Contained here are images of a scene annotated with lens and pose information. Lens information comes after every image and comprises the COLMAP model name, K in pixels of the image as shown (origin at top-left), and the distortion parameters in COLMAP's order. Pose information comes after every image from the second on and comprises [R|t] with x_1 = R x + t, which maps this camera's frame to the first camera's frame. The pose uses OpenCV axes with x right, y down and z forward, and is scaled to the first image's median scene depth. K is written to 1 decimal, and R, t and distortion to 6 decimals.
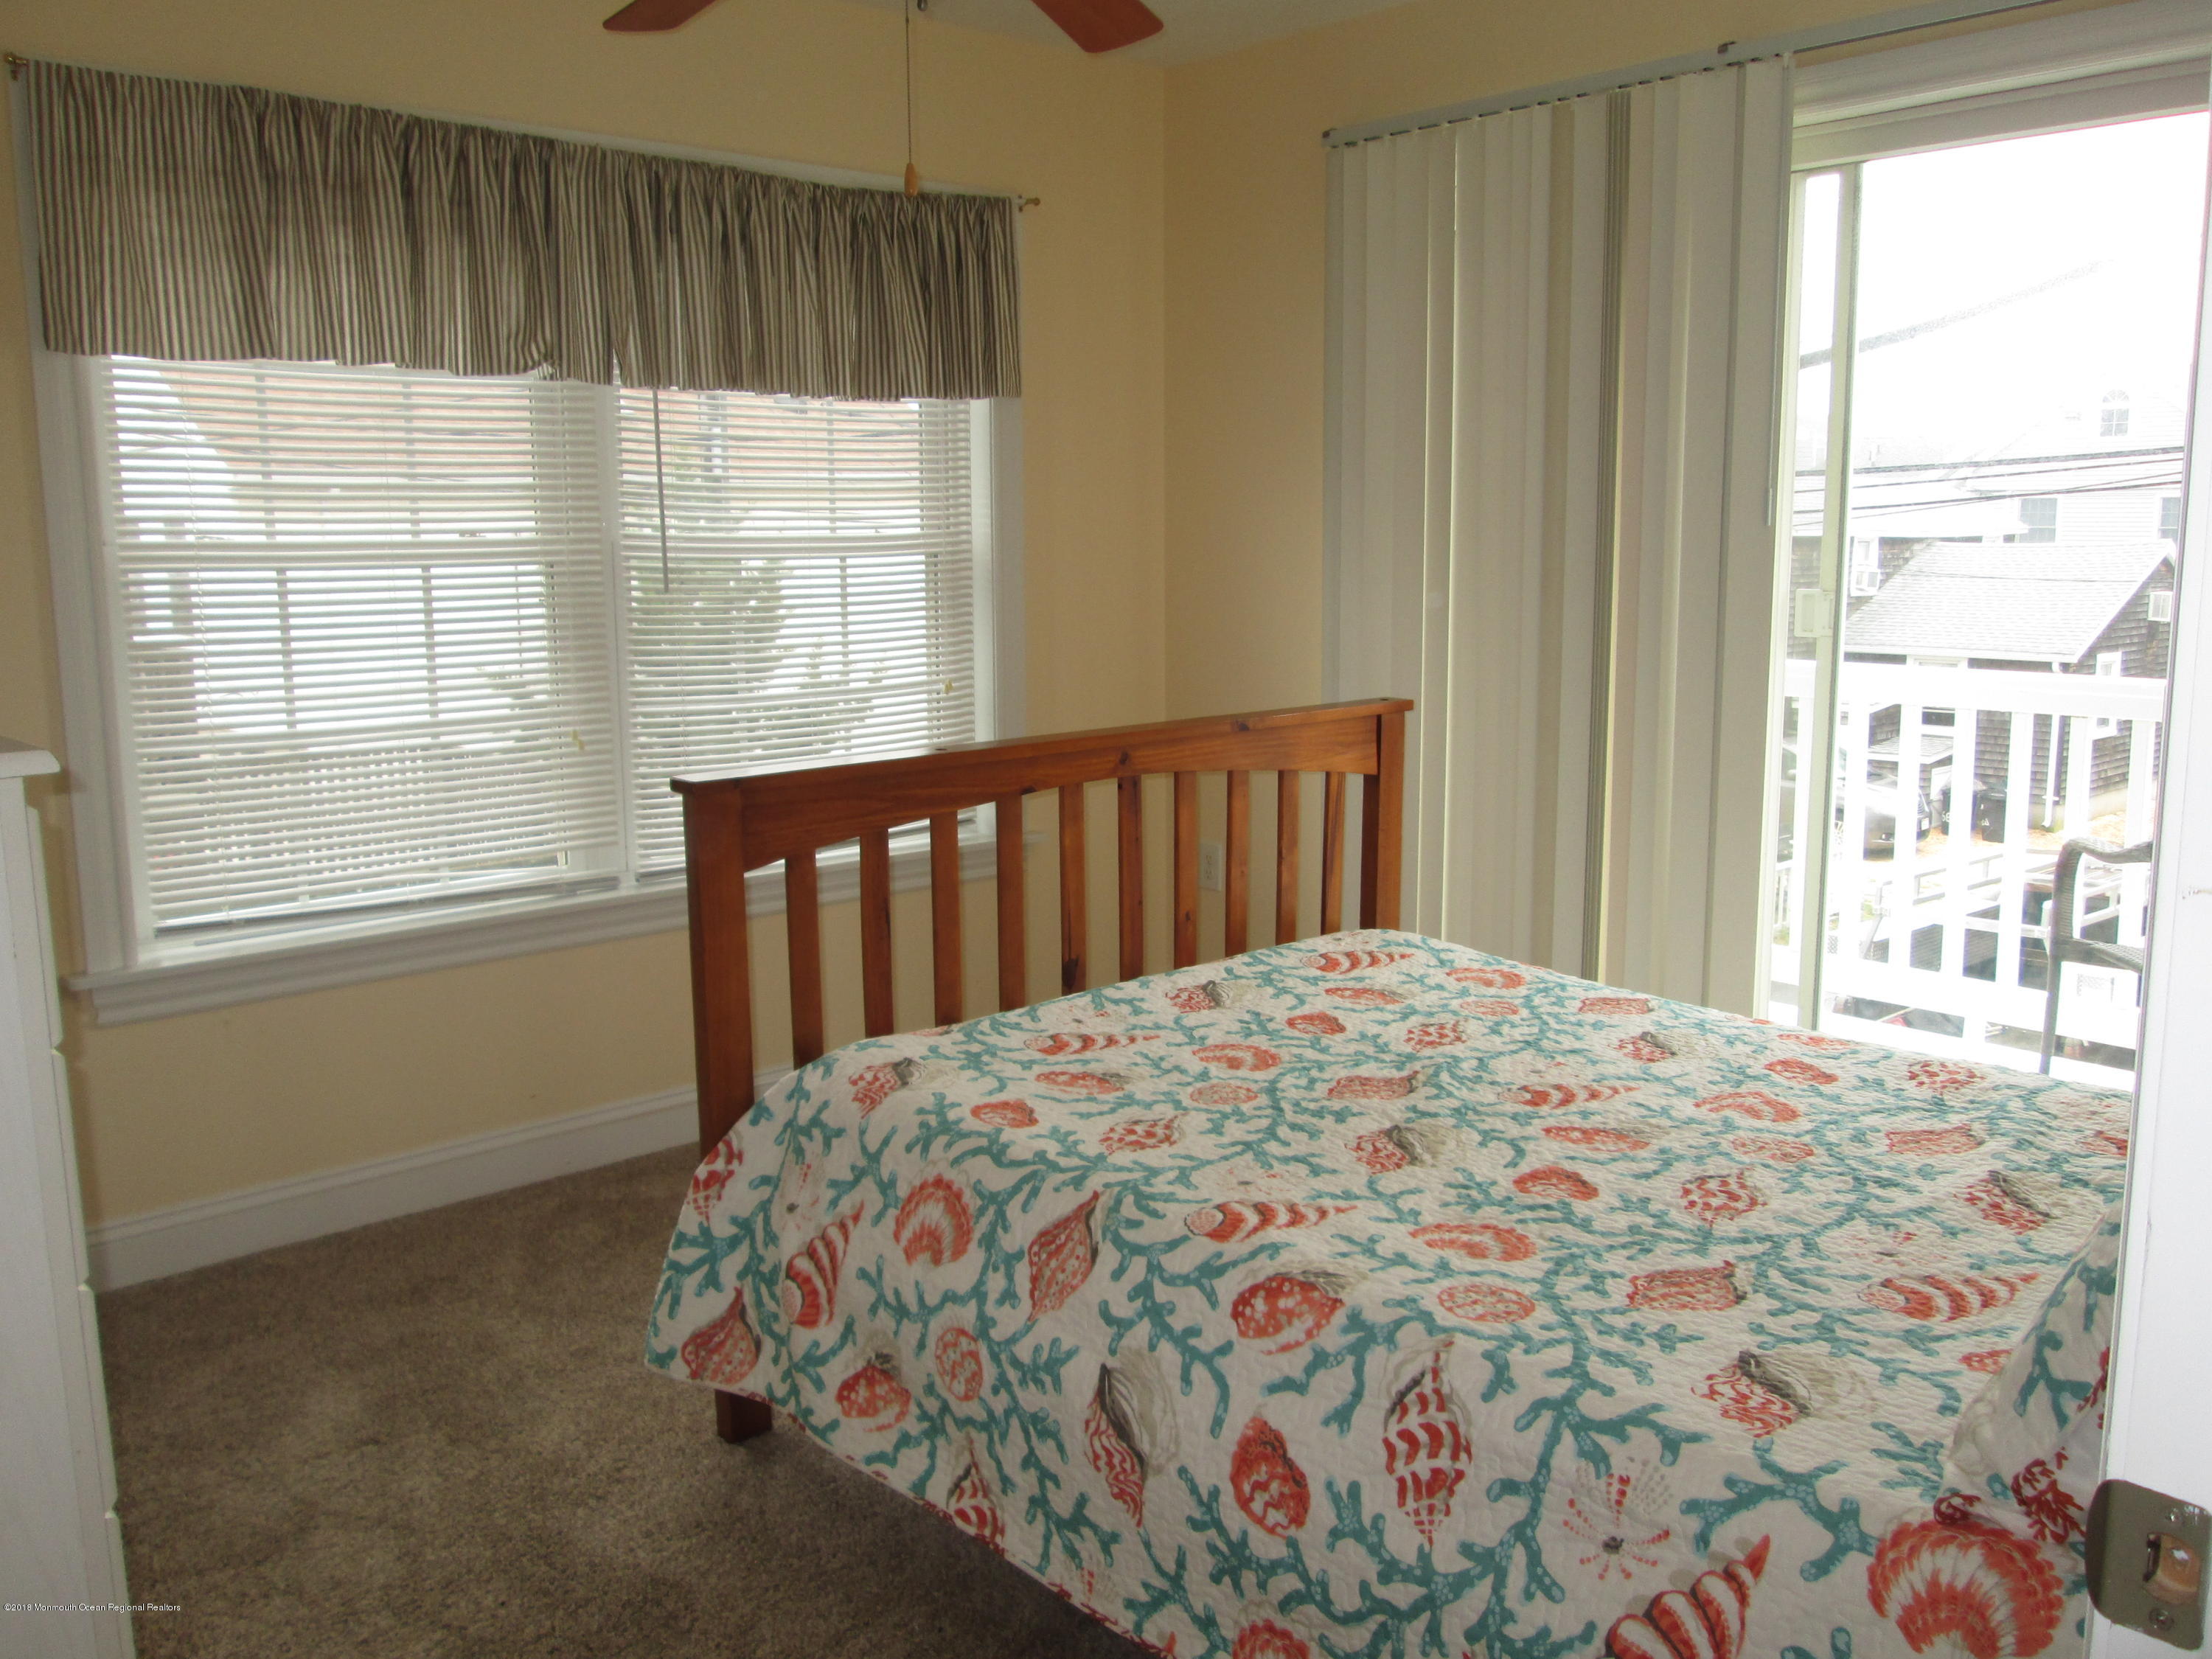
lens RADIAL K [[1850.7, 0, 1106.0], [0, 1850.7, 829.5], [0, 0, 1]] dist [-0.043052, 0.006141]
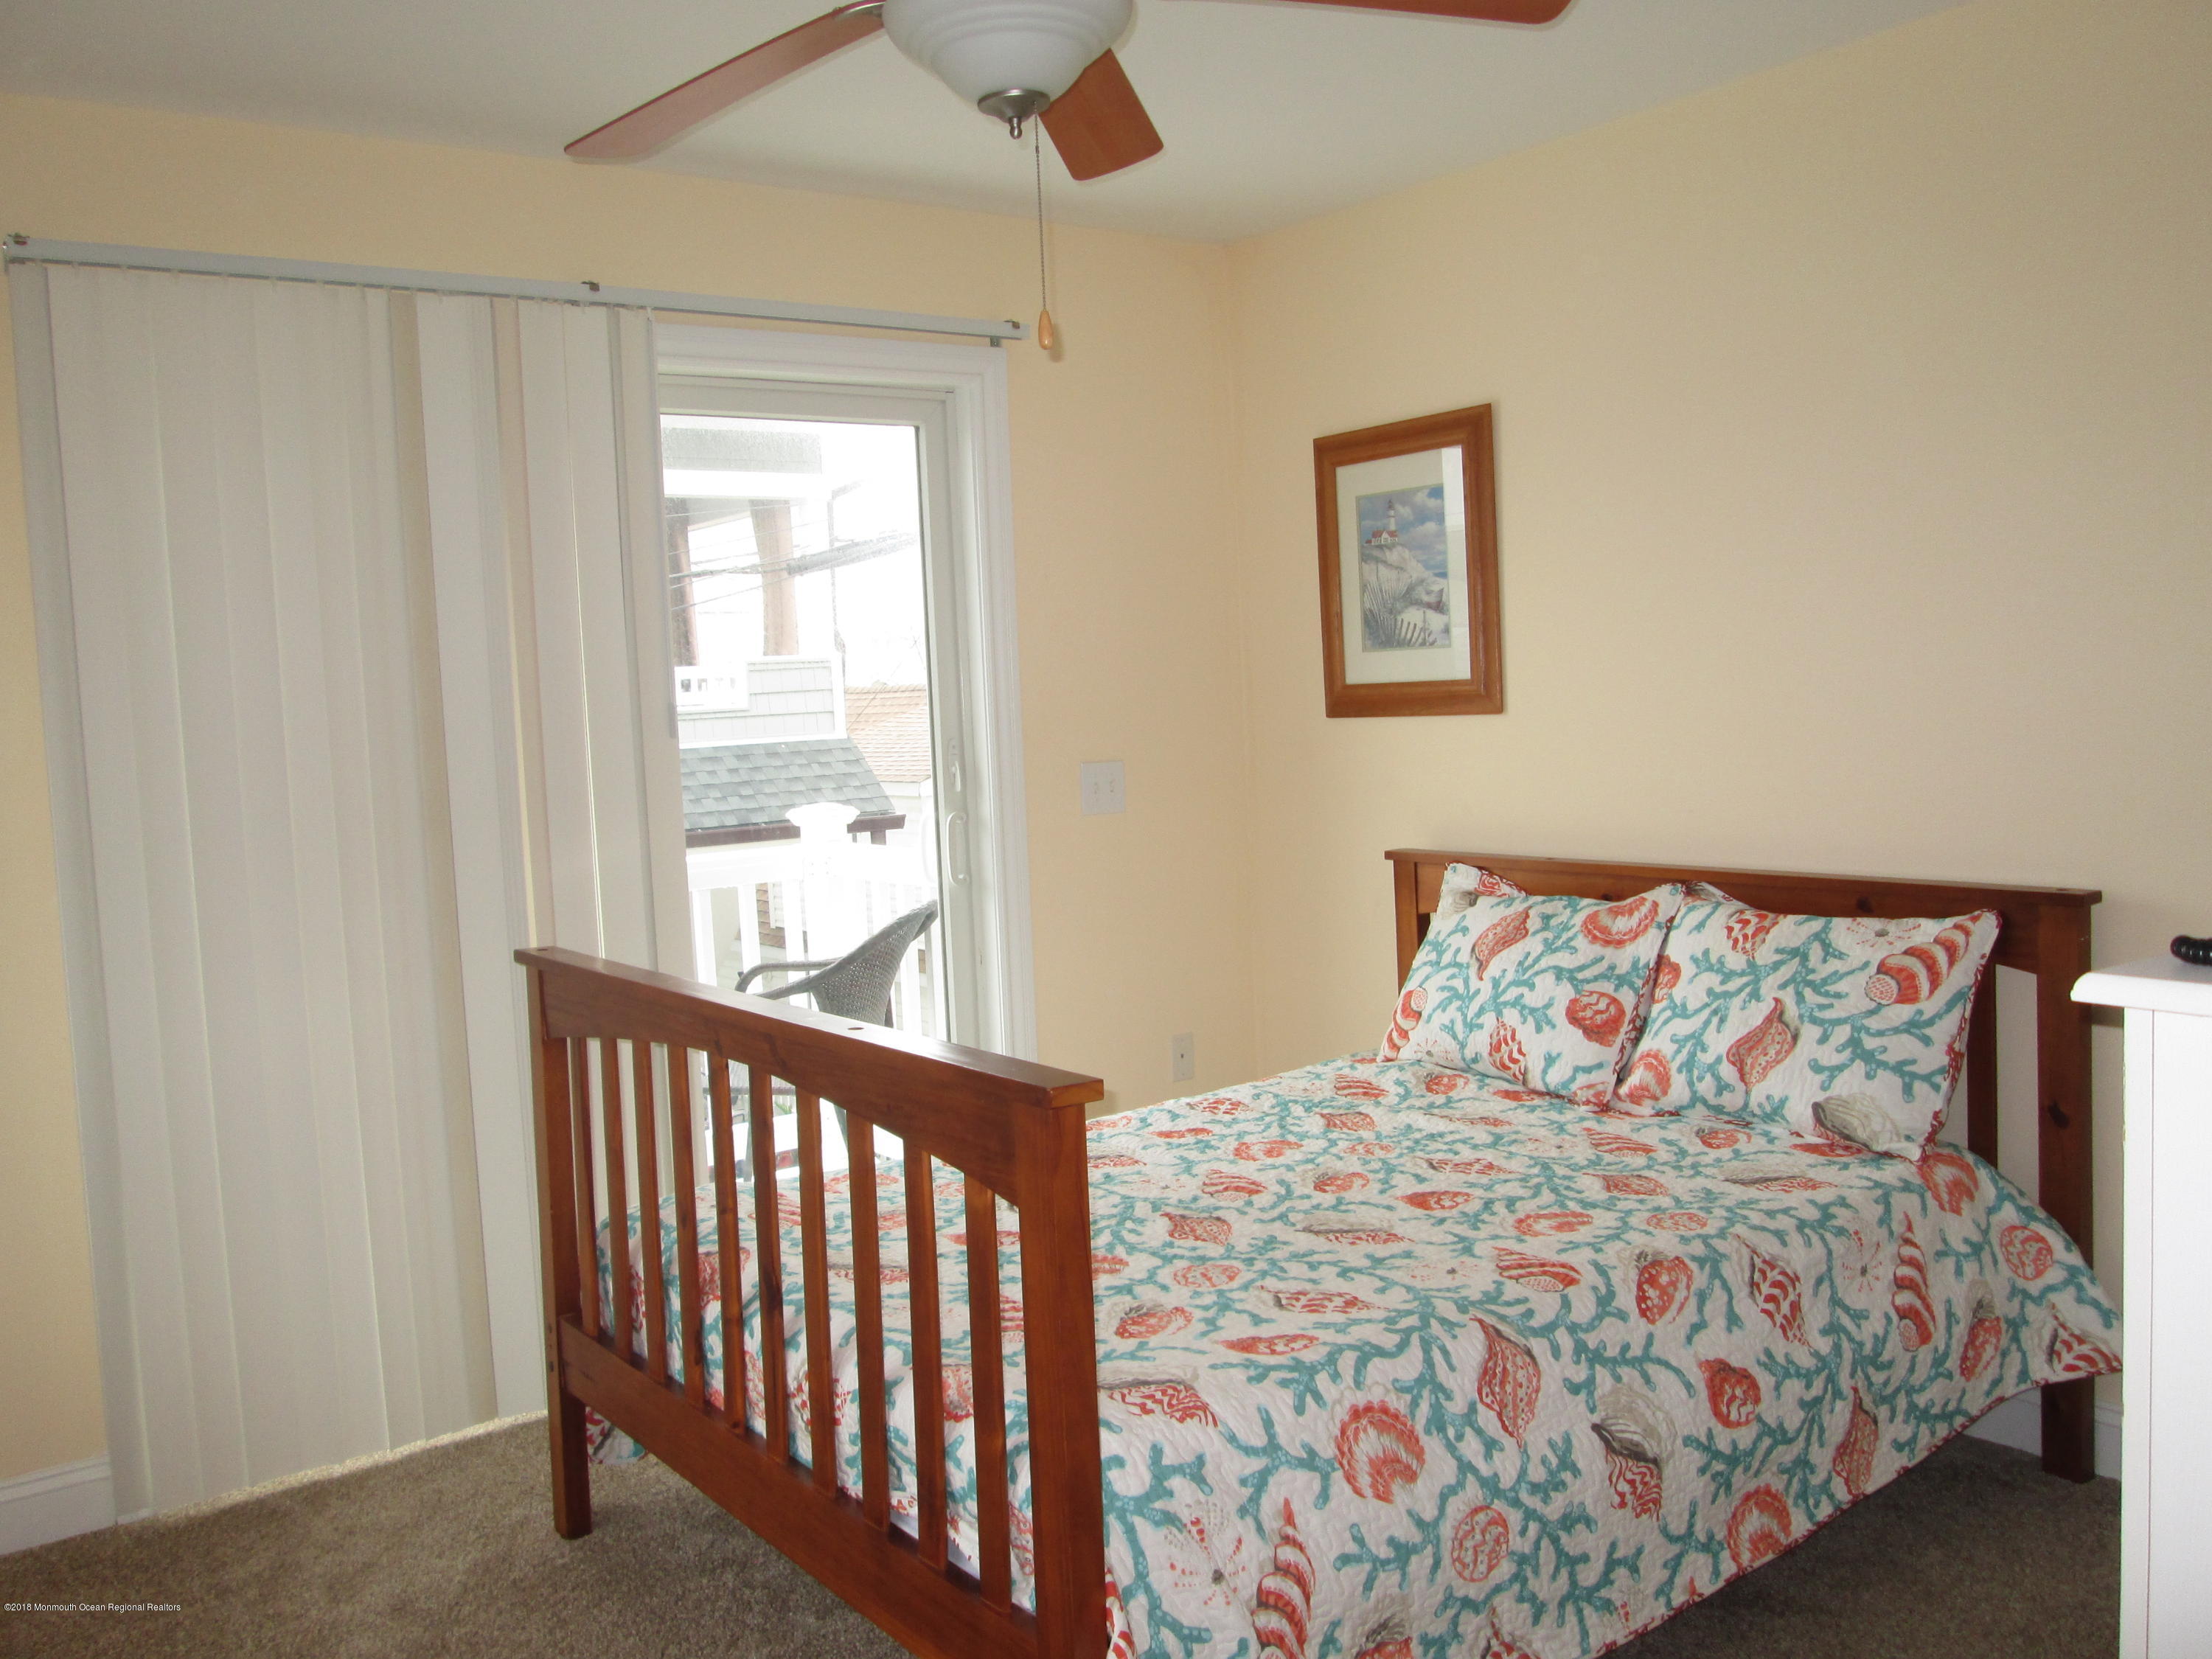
lens RADIAL K [[1850.7, 0, 1106.0], [0, 1850.7, 829.5], [0, 0, 1]] dist [-0.043052, 0.006141]
pose [[0.097803, -0.067746, 0.992897, -1.150130], [0.203266, 0.978009, 0.046708, -0.190365], [-0.974227, 0.197254, 0.109423, 1.099938]]
